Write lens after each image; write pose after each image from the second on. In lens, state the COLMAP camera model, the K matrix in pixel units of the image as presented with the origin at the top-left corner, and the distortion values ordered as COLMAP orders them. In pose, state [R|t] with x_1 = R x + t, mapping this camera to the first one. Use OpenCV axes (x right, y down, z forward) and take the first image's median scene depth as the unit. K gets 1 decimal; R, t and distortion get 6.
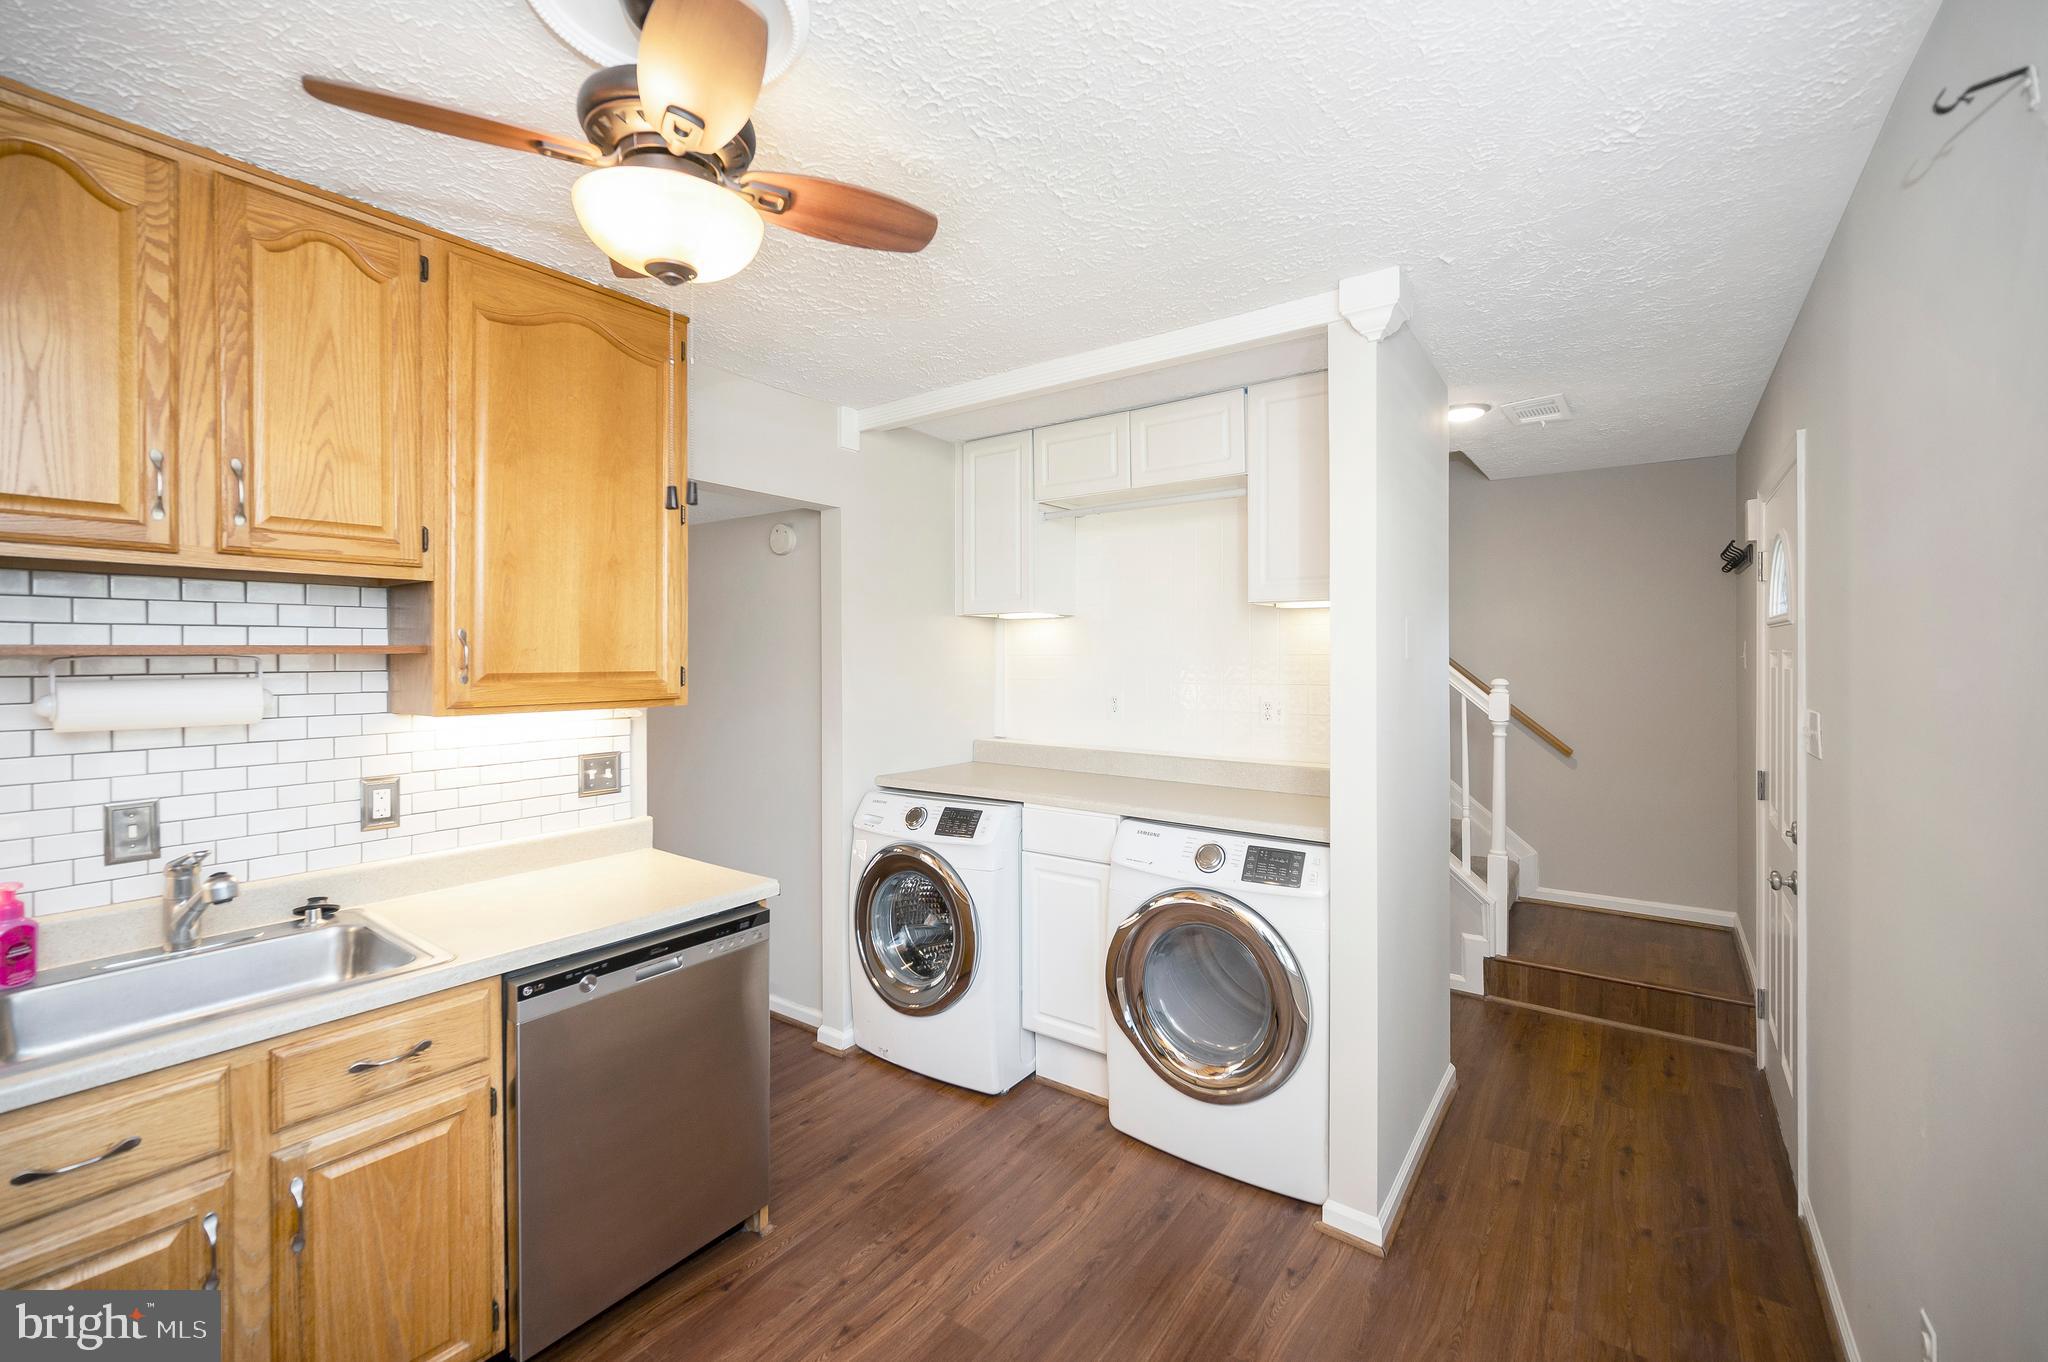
lens RADIAL K [[854.1, 0, 1043.2], [0, 854.1, 657.1], [0, 0, 1]] dist [-0.003621, 0.000110]
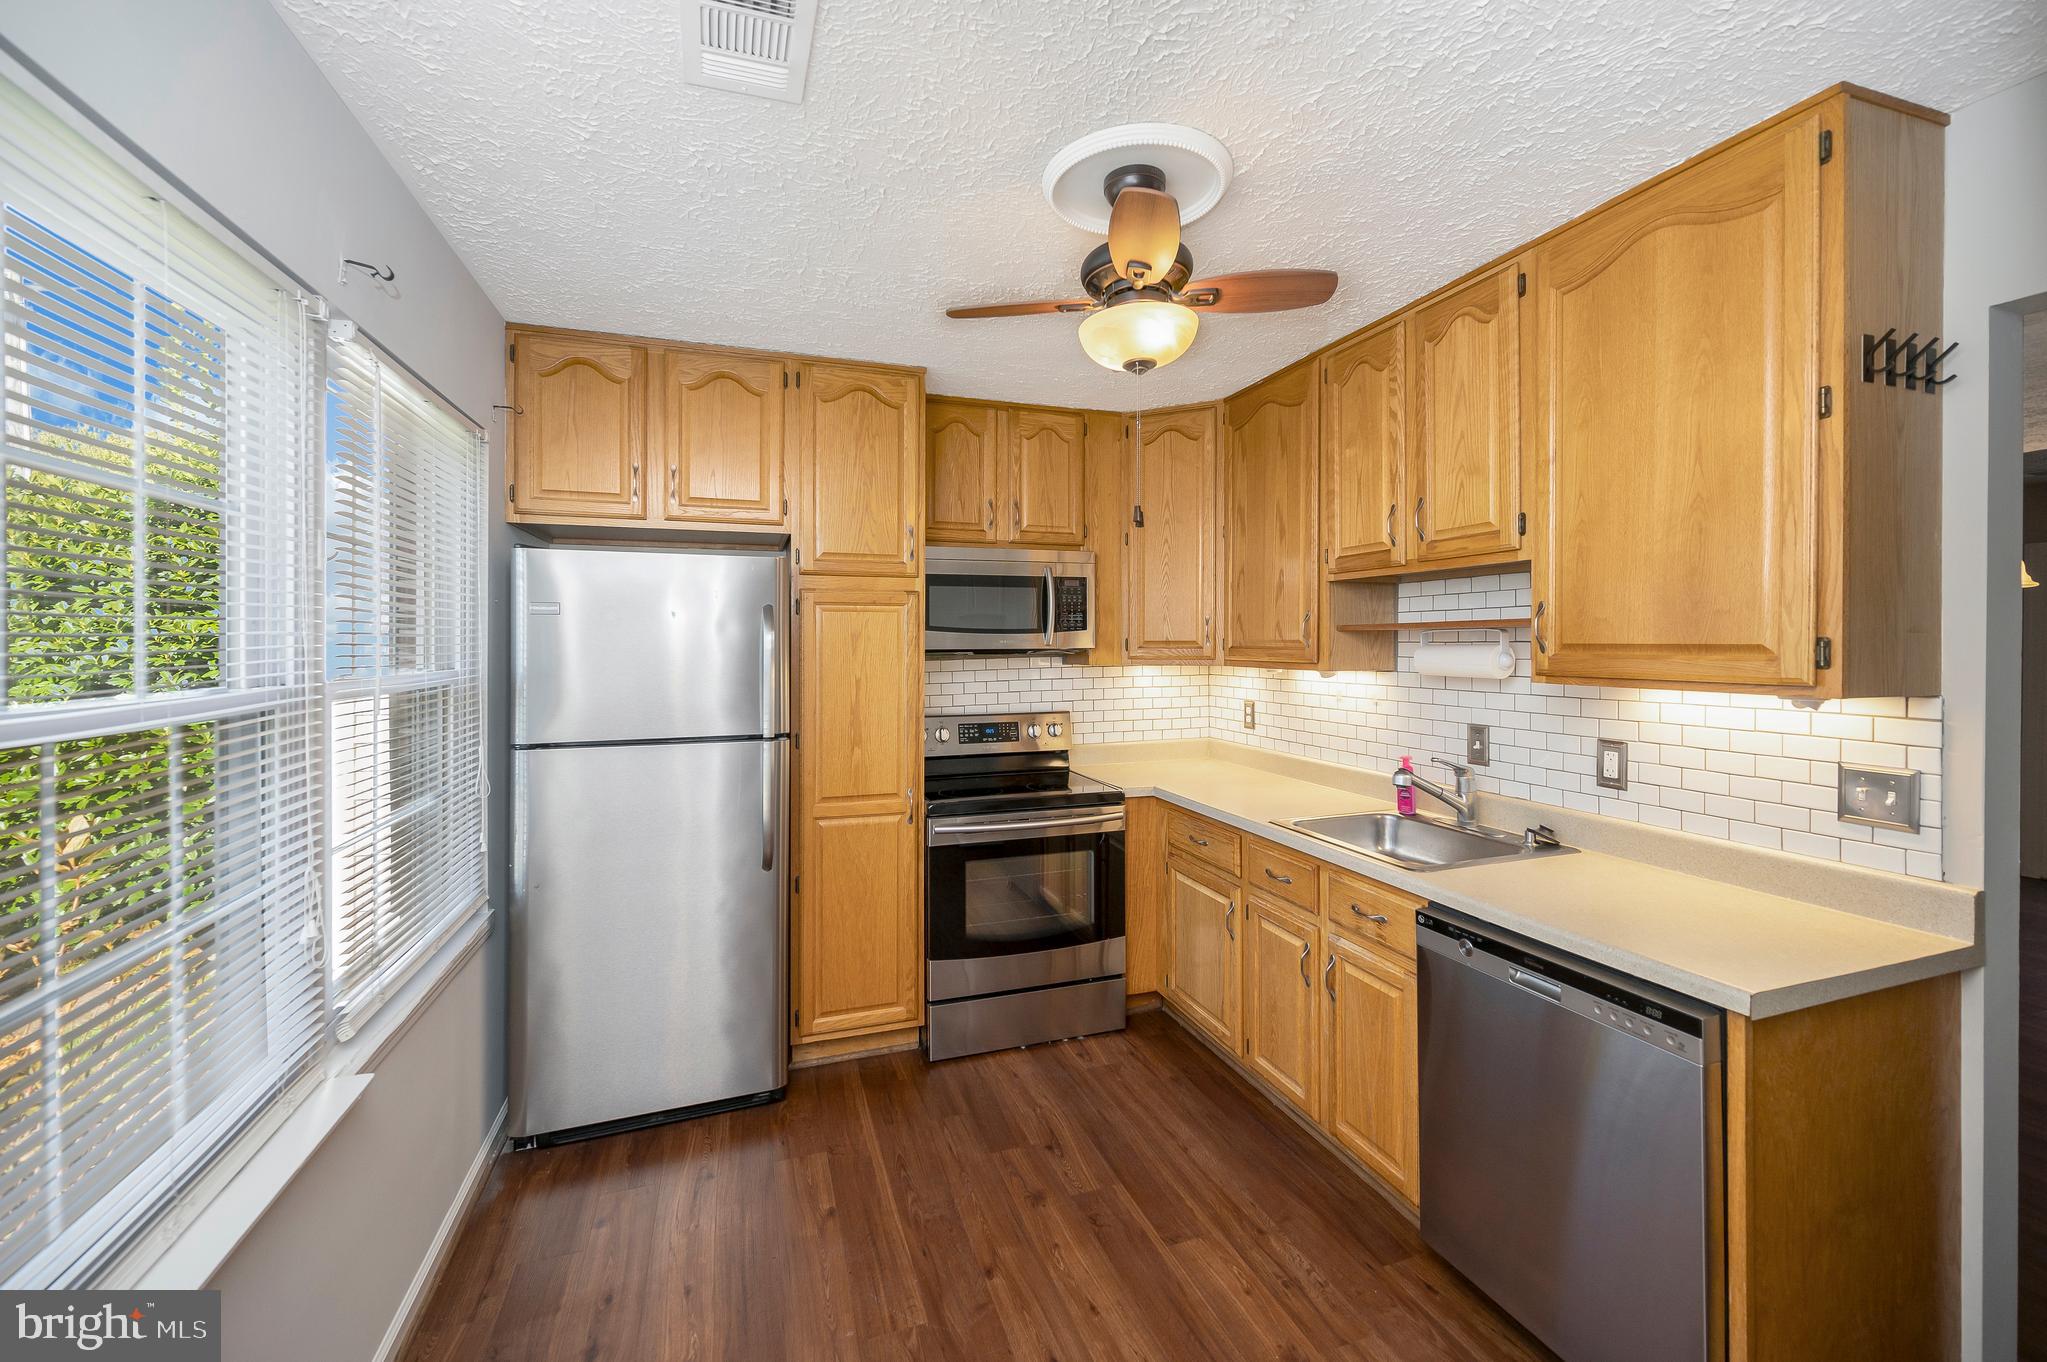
lens RADIAL K [[824.3, 0, 1035.0], [0, 824.3, 650.1], [0, 0, 1]] dist [-0.001487, -0.000135]
pose [[-0.581517, 0.009352, -0.813481, 0.396737], [0.000138, 0.999935, 0.011397, 0.012194], [0.813534, 0.006515, -0.581480, 0.815364]]
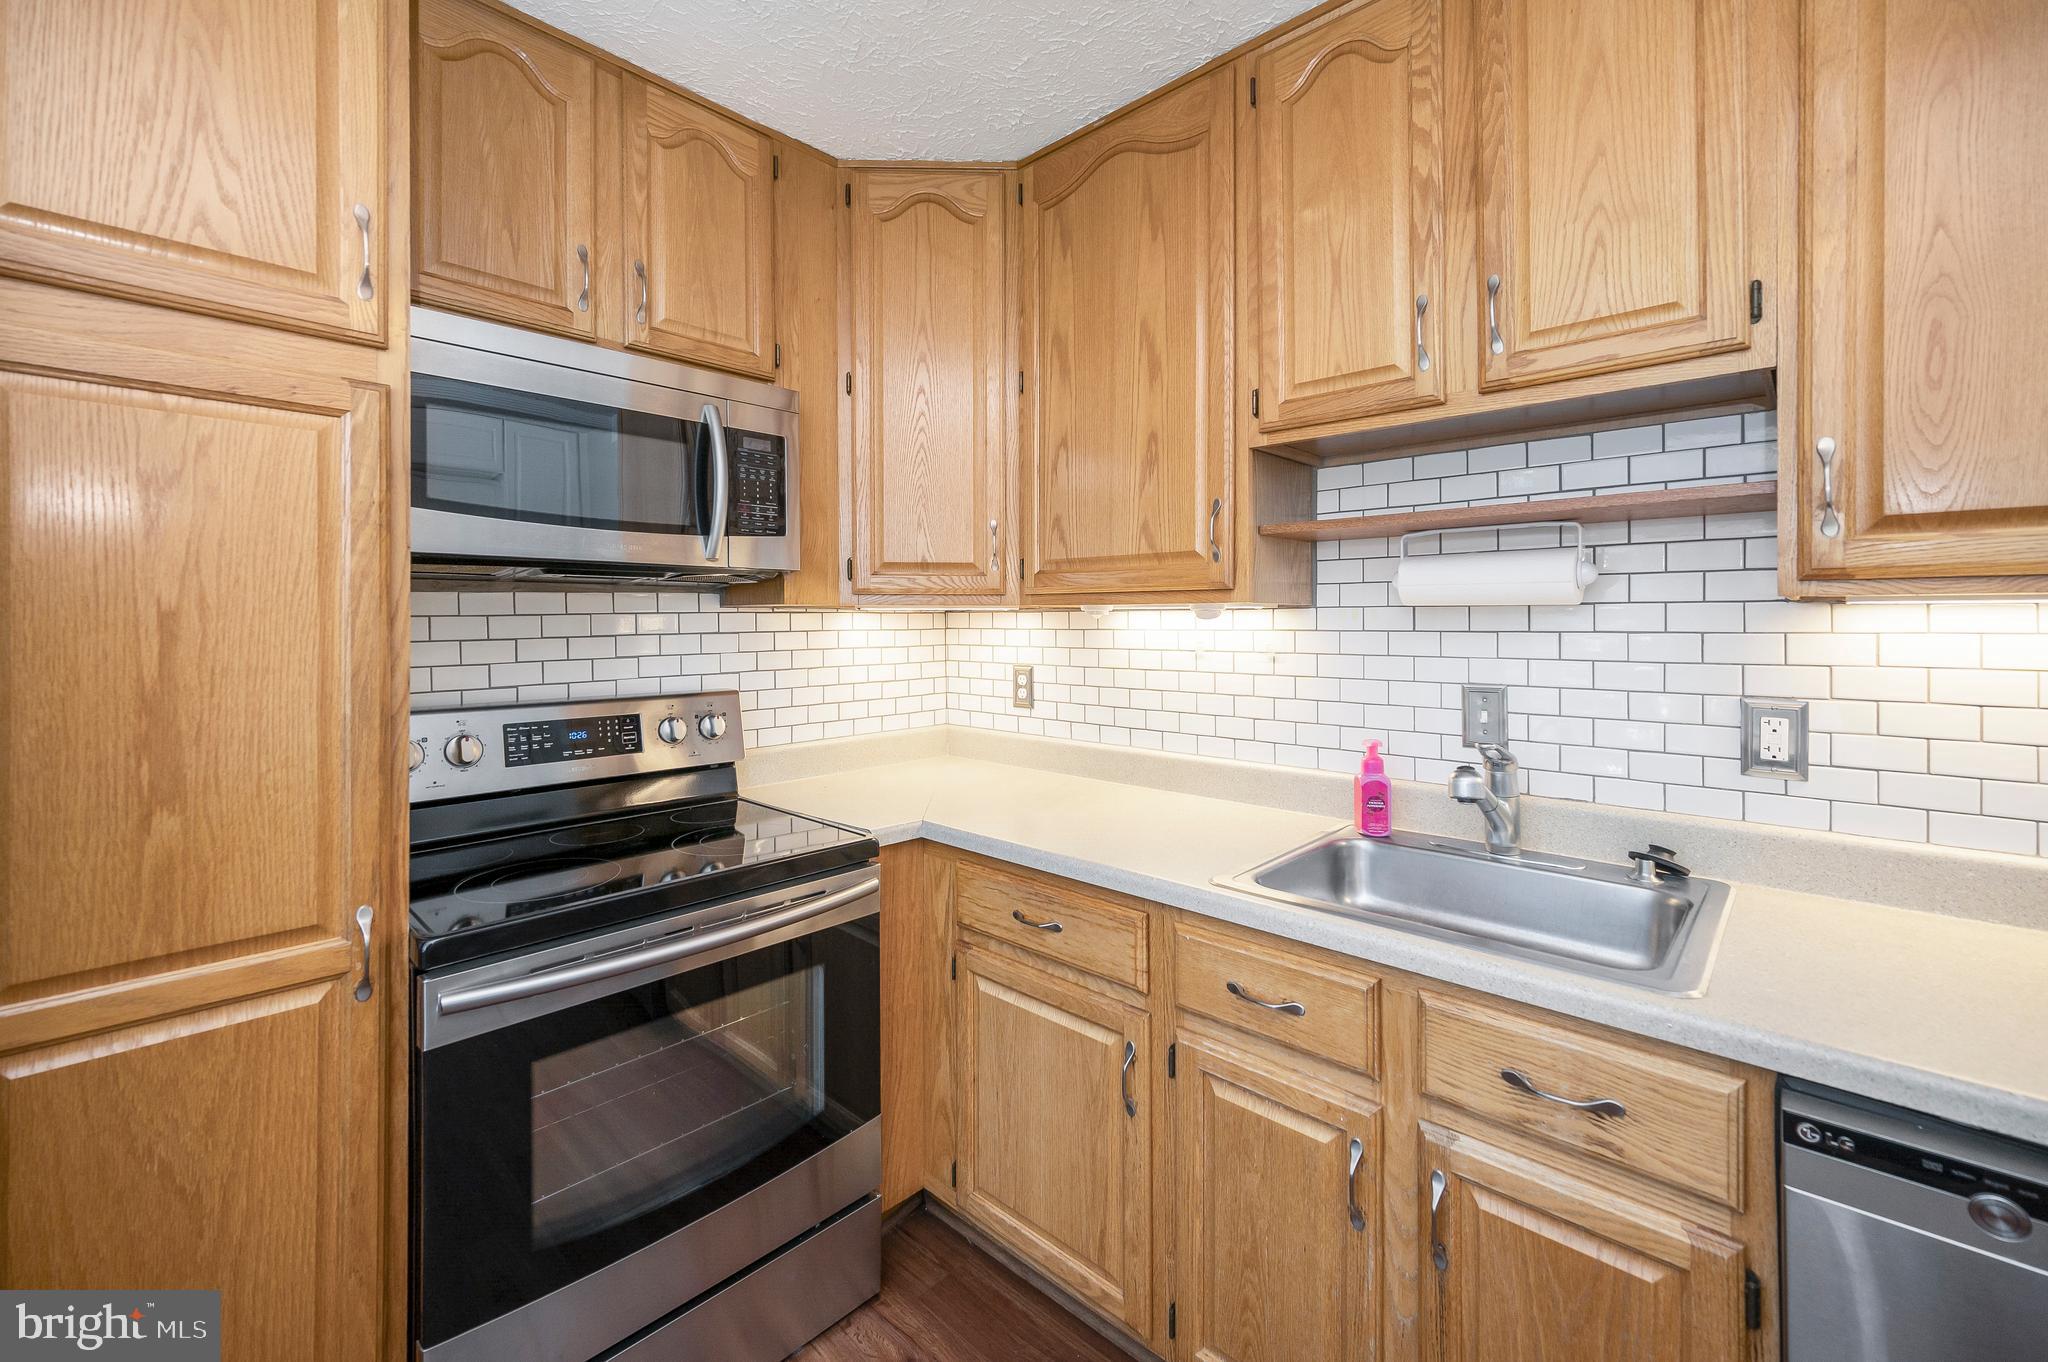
lens RADIAL K [[855.1, 0, 1022.5], [0, 855.1, 625.8], [0, 0, 1]] dist [0.004832, -0.000351]
pose [[-0.151152, 0.006375, -0.988490, -0.032968], [-0.002670, 0.999973, 0.006858, 0.066046], [0.988507, 0.003676, -0.151131, 0.426021]]
